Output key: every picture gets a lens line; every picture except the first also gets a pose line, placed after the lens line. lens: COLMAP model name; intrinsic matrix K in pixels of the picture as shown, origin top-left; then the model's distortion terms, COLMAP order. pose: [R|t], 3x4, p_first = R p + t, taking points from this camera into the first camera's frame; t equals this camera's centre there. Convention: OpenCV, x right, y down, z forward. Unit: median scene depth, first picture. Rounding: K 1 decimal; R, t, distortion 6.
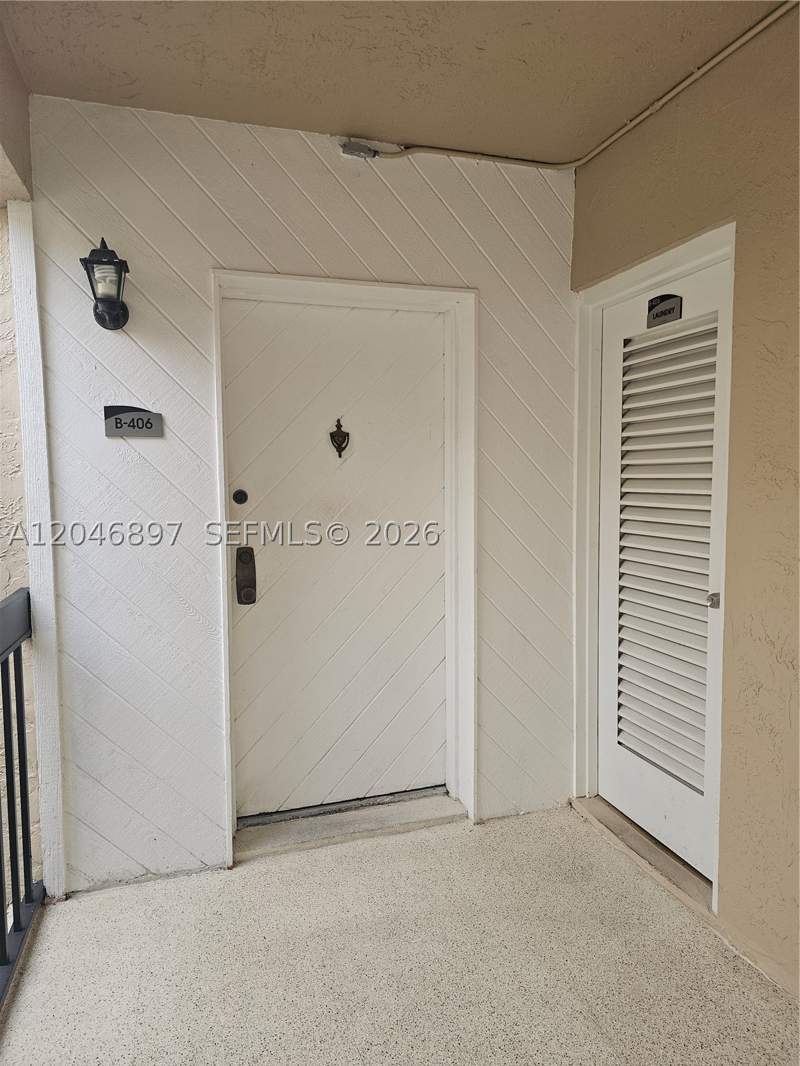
lens RADIAL K [[718.9, 0, 400.0], [0, 718.9, 533.0], [0, 0, 1]] dist [0.058136, -0.000162]
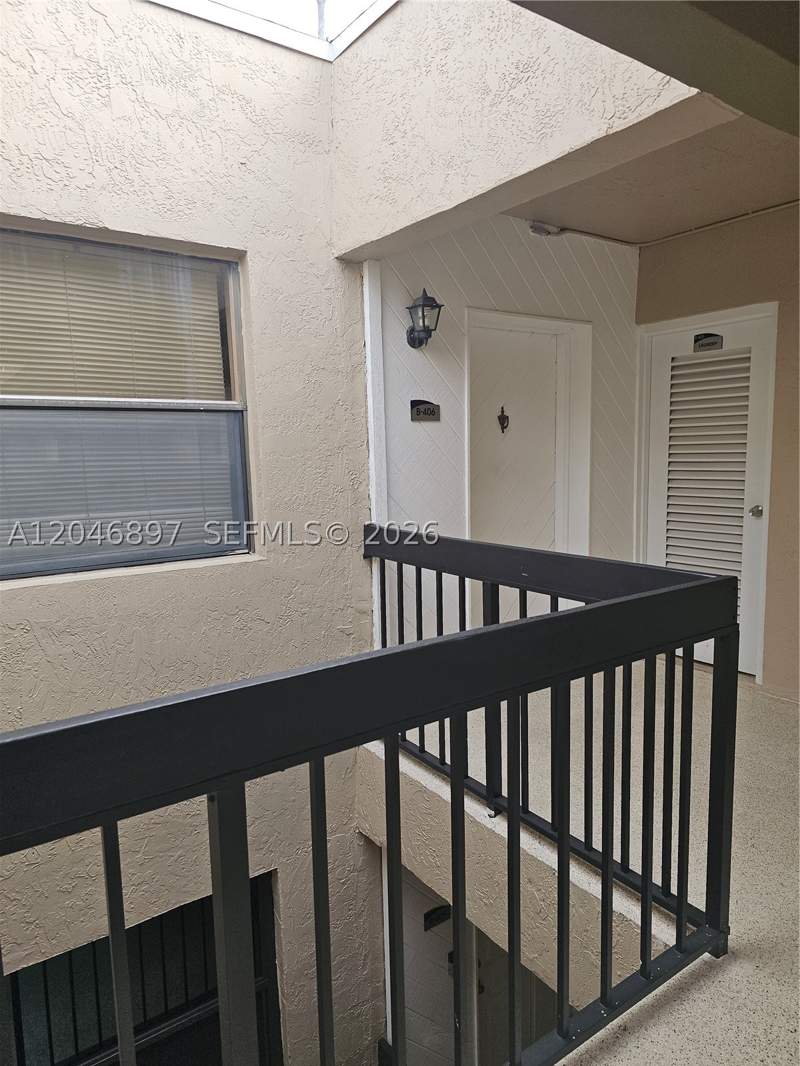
lens RADIAL K [[718.9, 0, 400.0], [0, 718.9, 533.0], [0, 0, 1]] dist [0.058136, -0.000162]
pose [[0.947591, -0.049589, 0.315614, -0.828331], [0.036966, 0.998264, 0.045861, 0.025325], [-0.317340, -0.031790, 0.947779, -0.361116]]
